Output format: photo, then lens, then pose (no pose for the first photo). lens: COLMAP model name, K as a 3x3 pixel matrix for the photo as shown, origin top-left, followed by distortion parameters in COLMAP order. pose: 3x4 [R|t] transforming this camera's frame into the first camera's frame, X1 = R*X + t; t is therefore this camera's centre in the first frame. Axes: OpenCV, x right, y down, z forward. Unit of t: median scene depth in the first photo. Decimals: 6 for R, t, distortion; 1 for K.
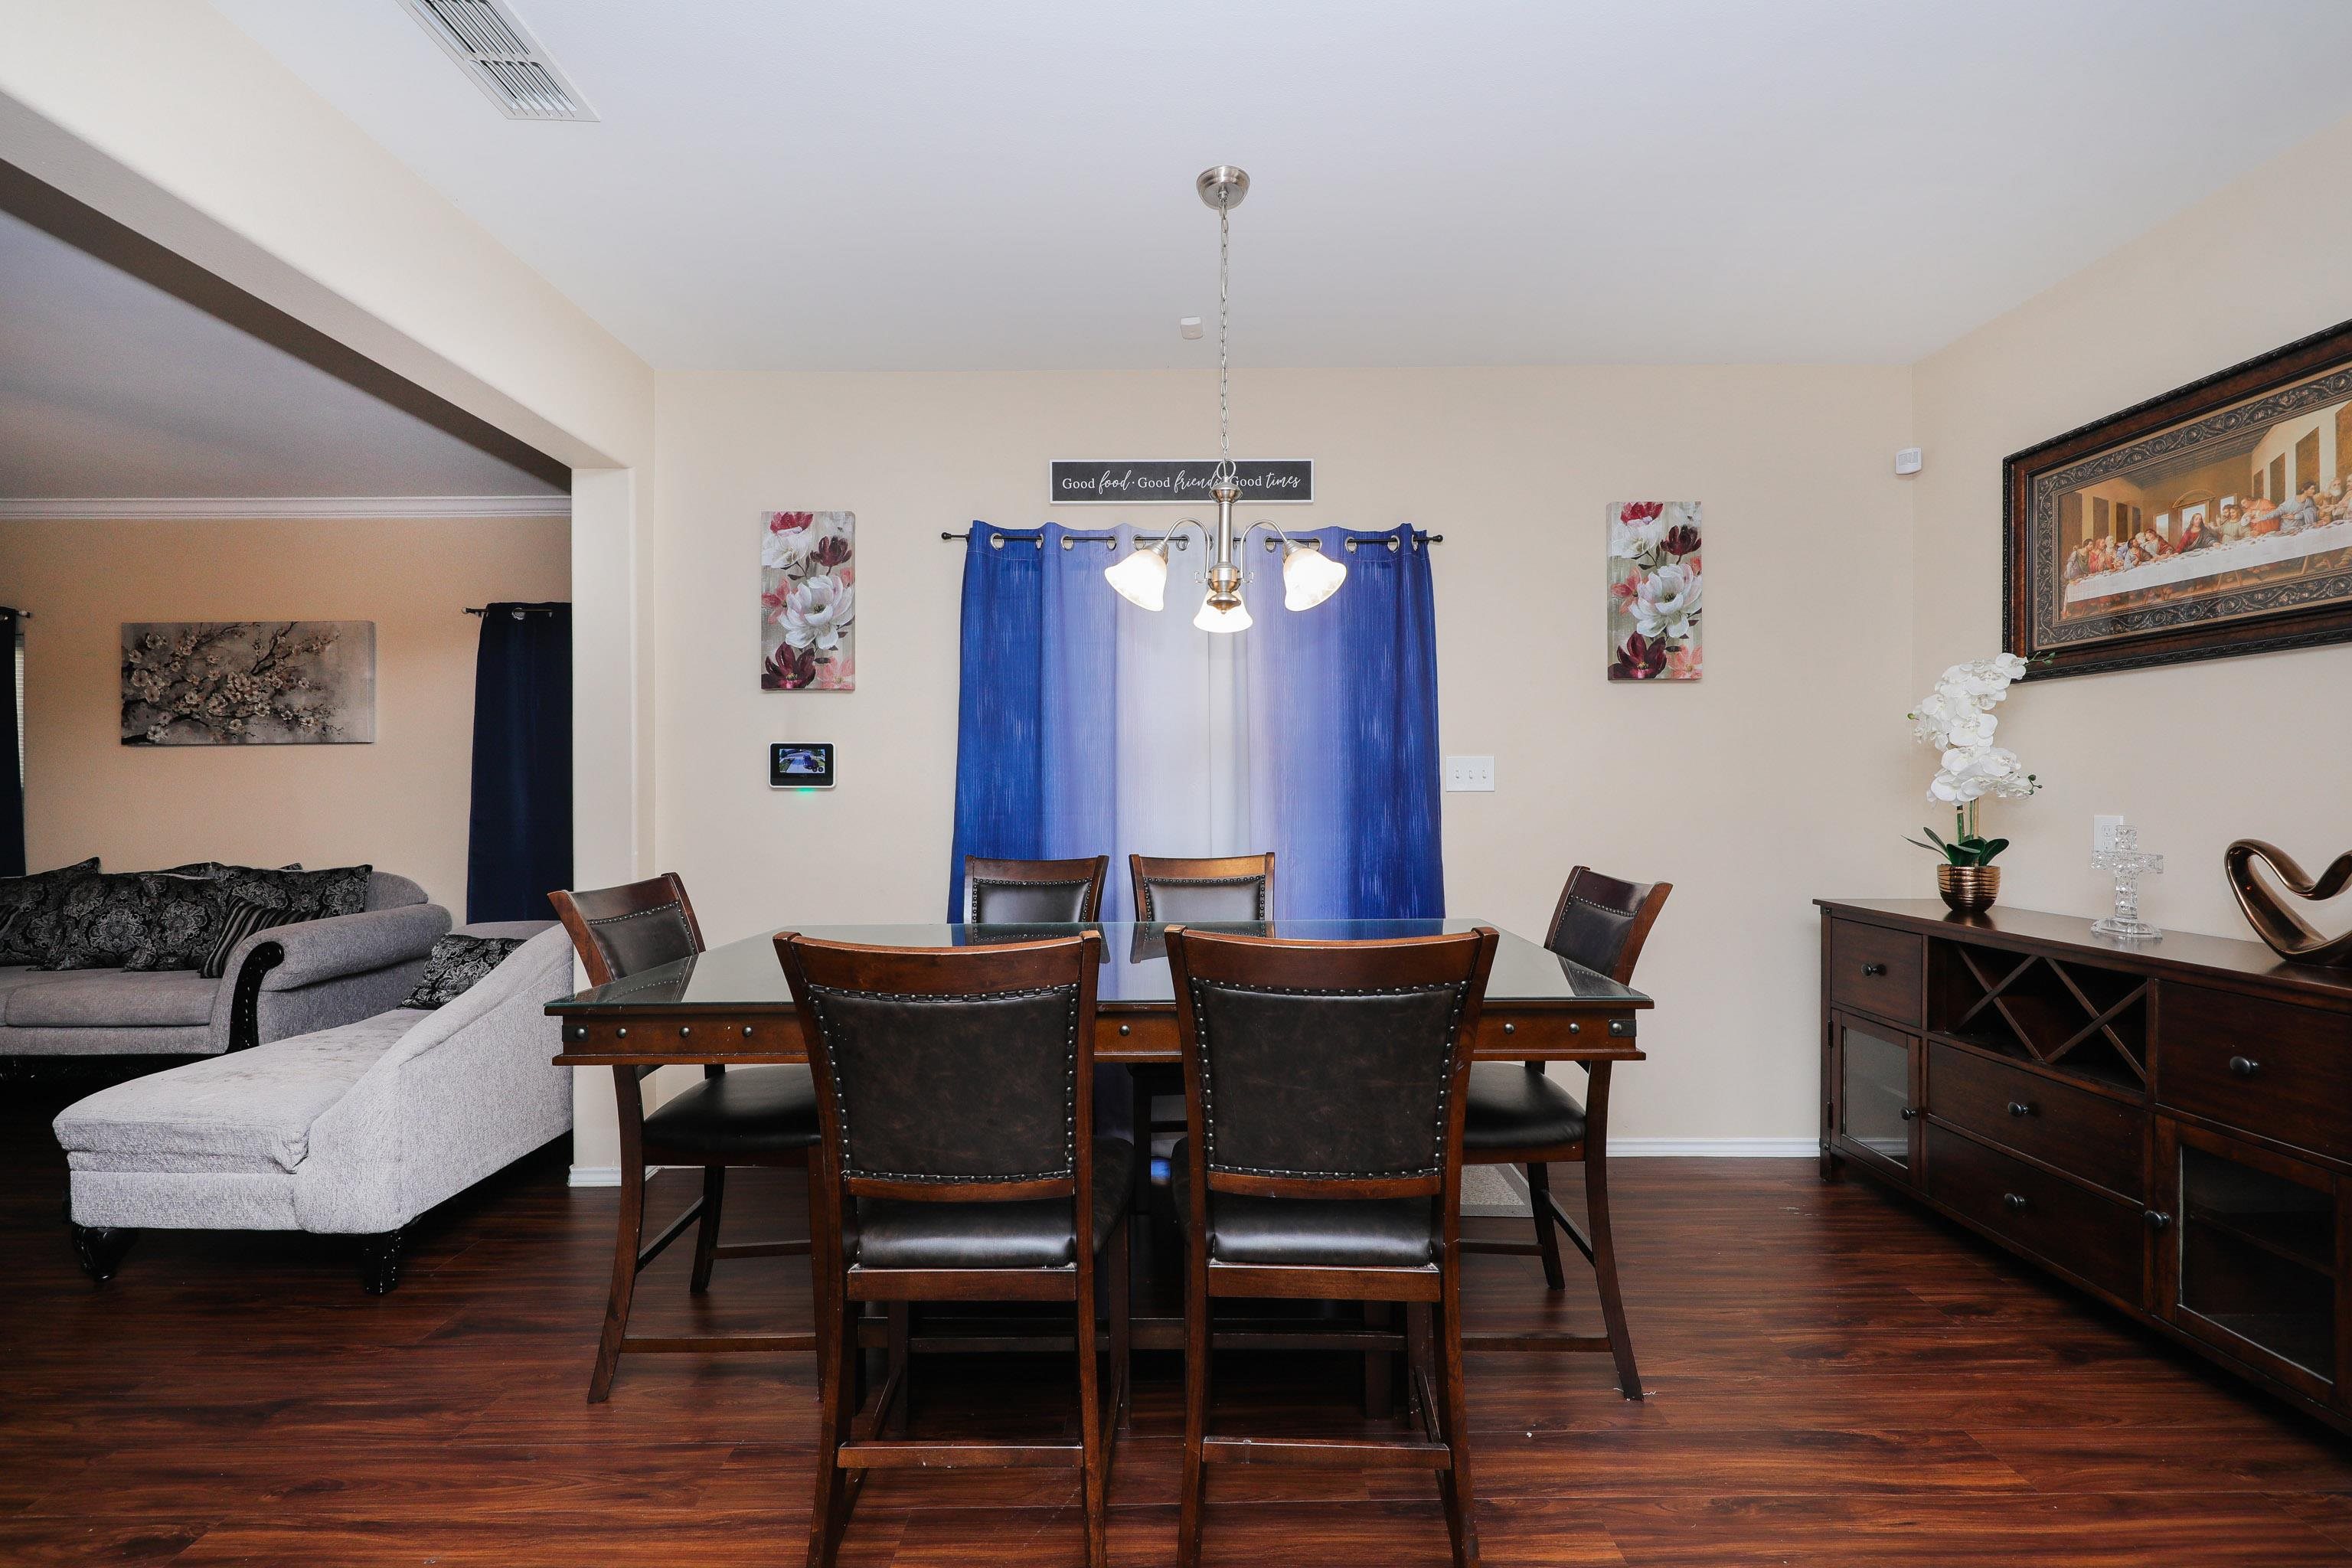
lens RADIAL K [[950.8, 0, 1172.9], [0, 950.8, 795.2], [0, 0, 1]] dist [0.011979, -0.006387]
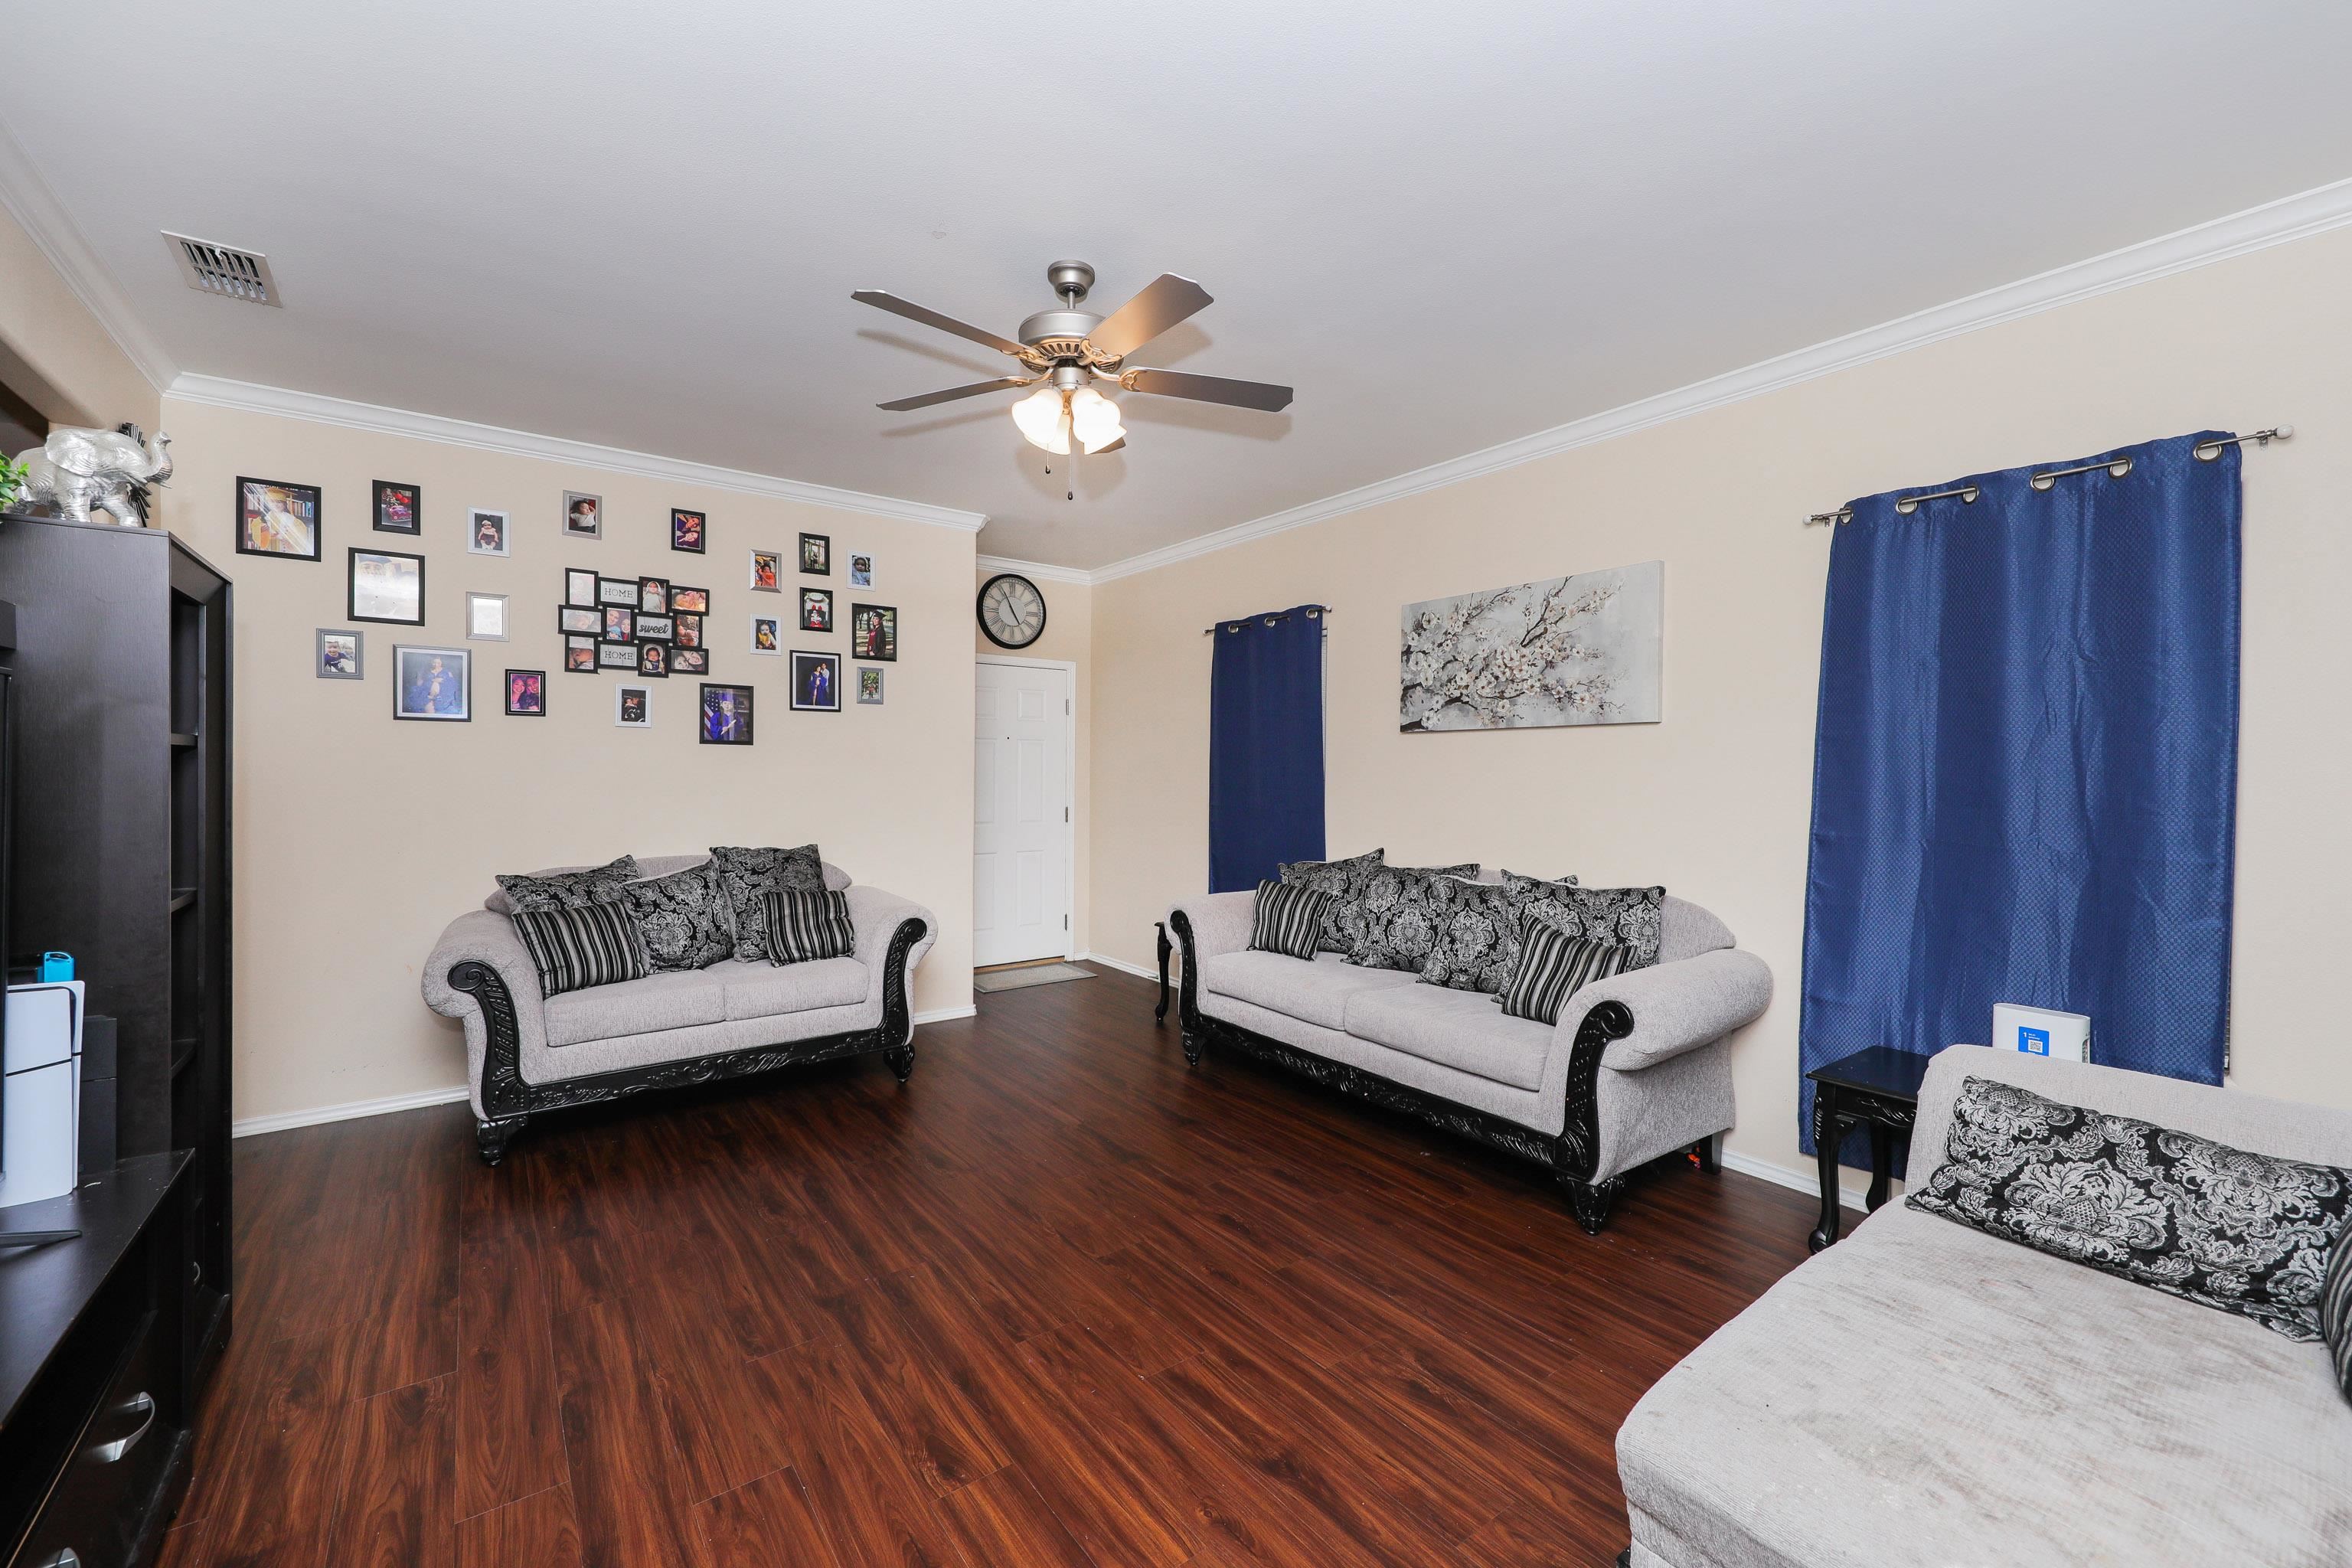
lens RADIAL K [[944.5, 0, 1176.0], [0, 944.5, 784.0], [0, 0, 1]] dist [0.005586, -0.000110]
pose [[0.590385, 0.023969, -0.806766, -0.674188], [-0.011273, 0.999706, 0.021453, -0.026365], [0.807043, -0.003571, 0.590482, 0.369884]]
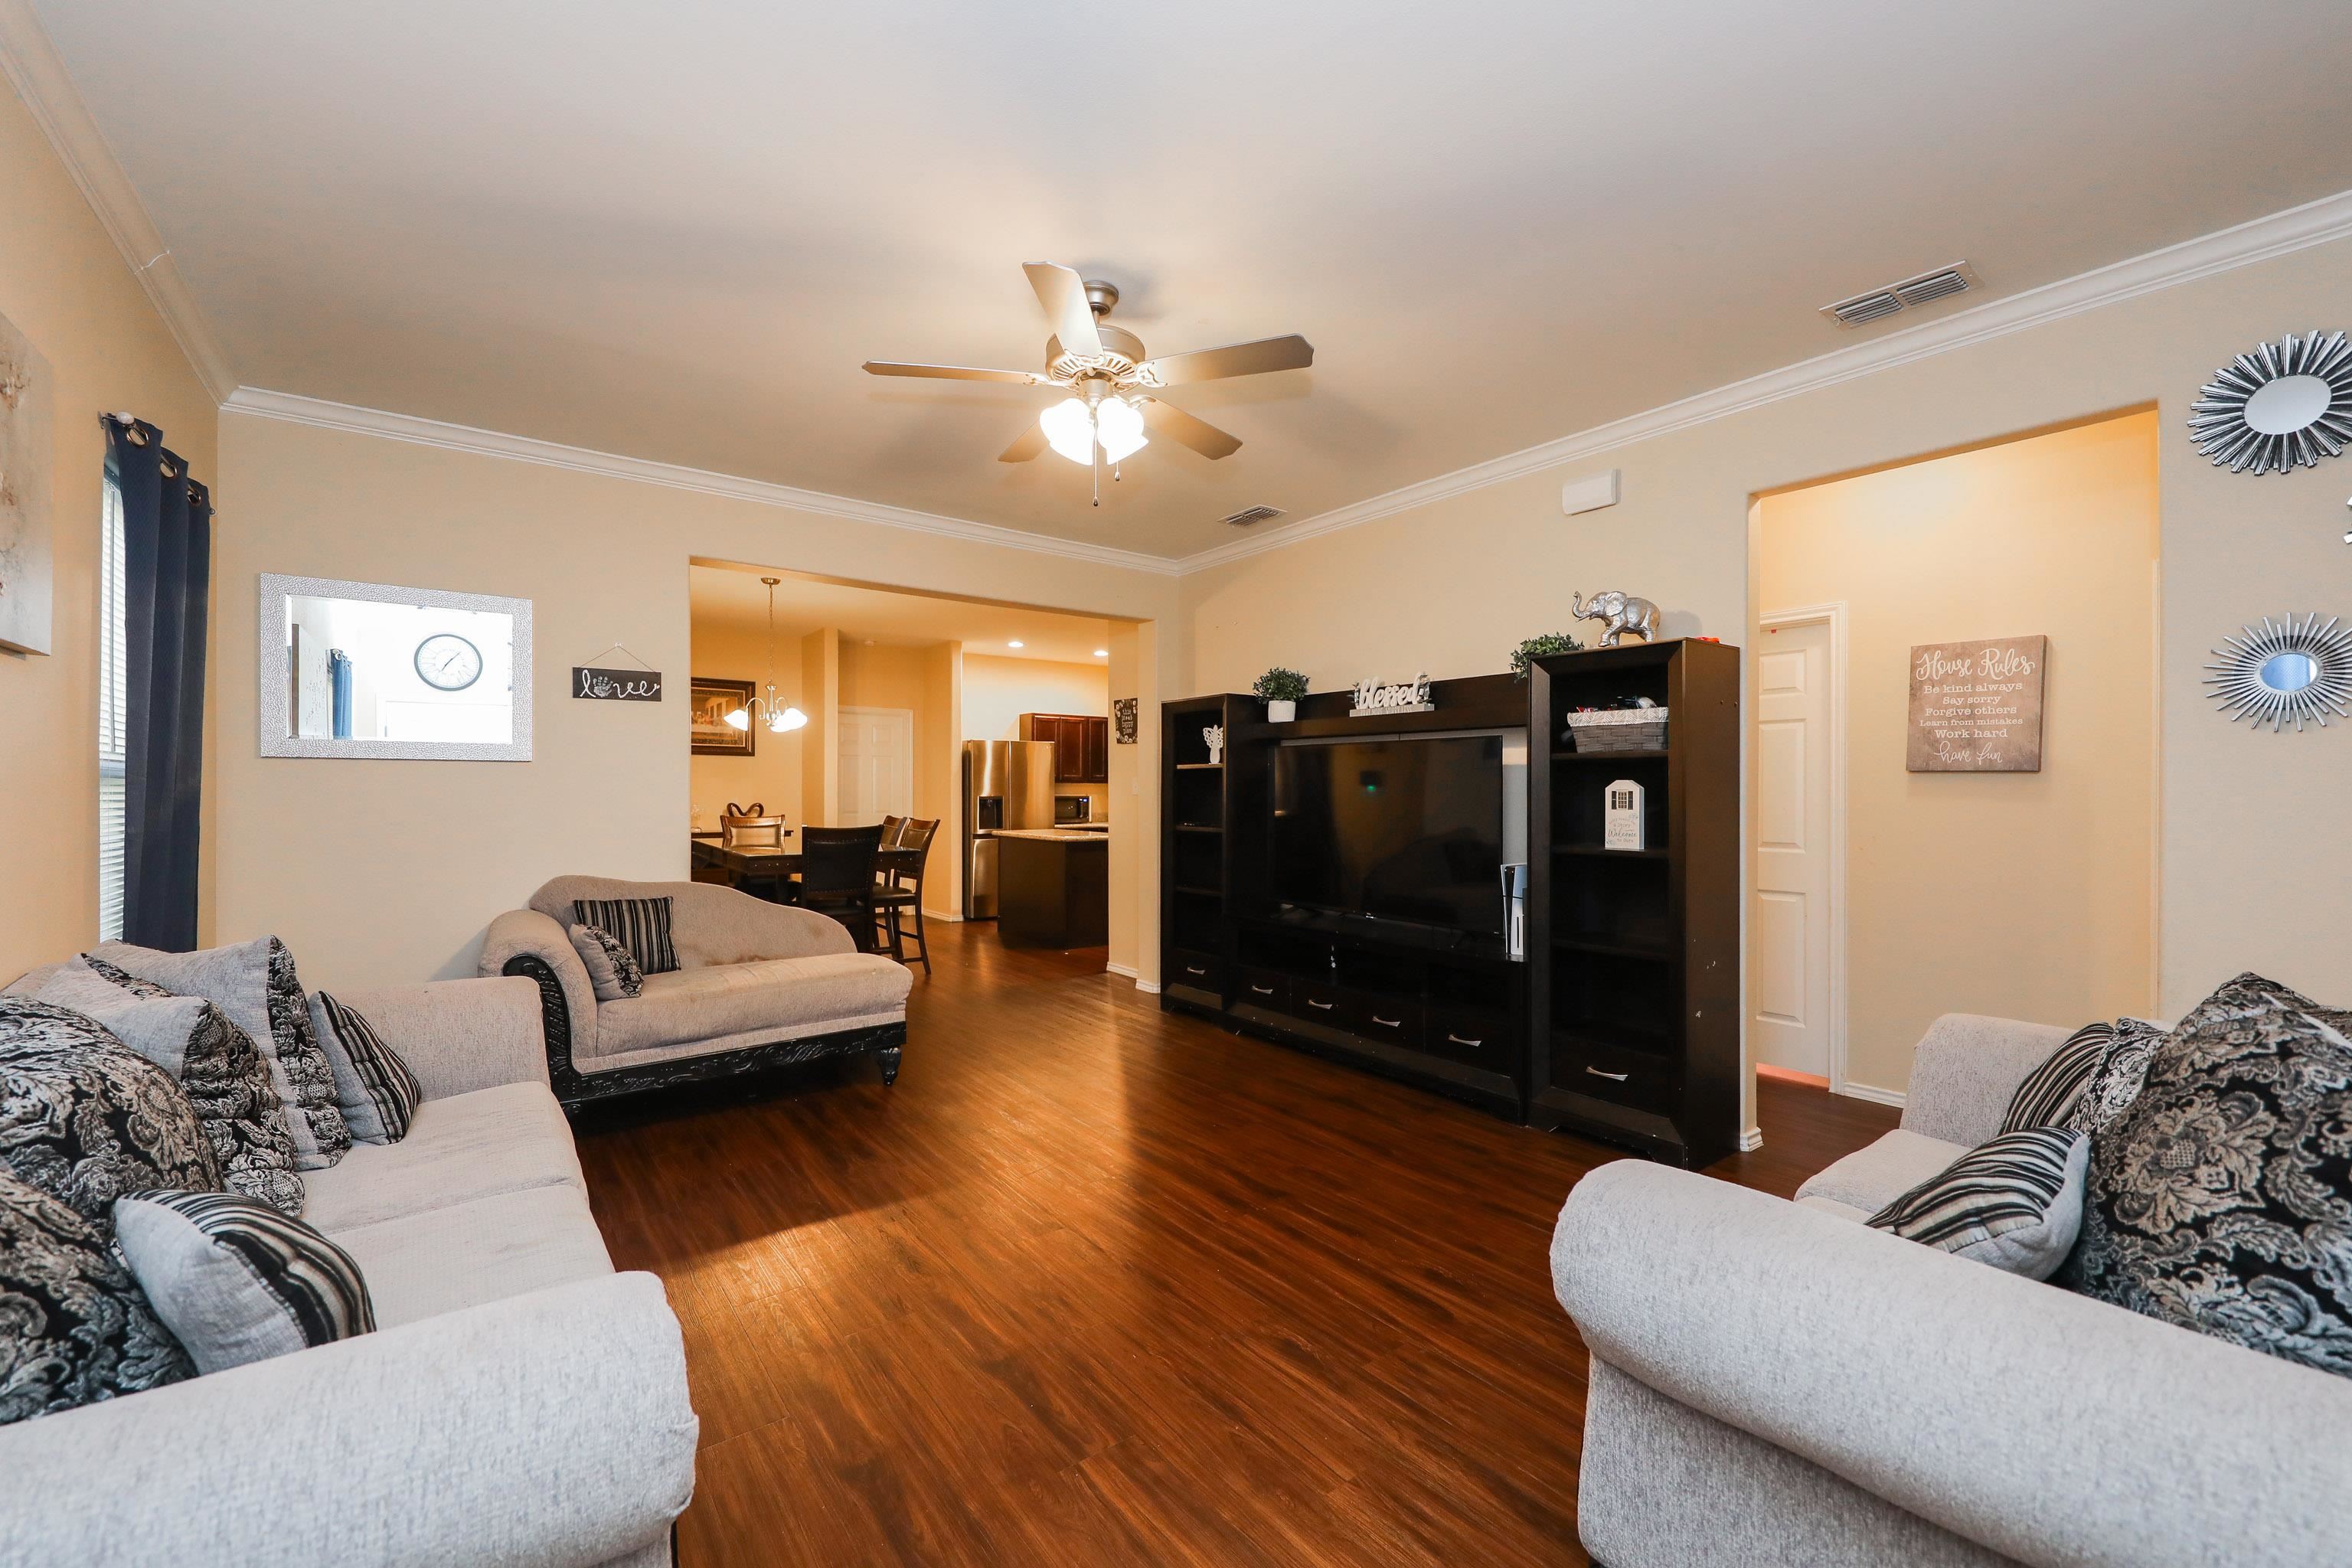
lens RADIAL K [[955.6, 0, 1171.8], [0, 955.6, 791.6], [0, 0, 1]] dist [0.032728, 0.002335]
pose [[-0.593788, 0.002762, 0.804617, -2.135982], [0.001606, 0.999996, -0.002247, 0.007143], [-0.804620, -0.000043, -0.593790, 1.241295]]
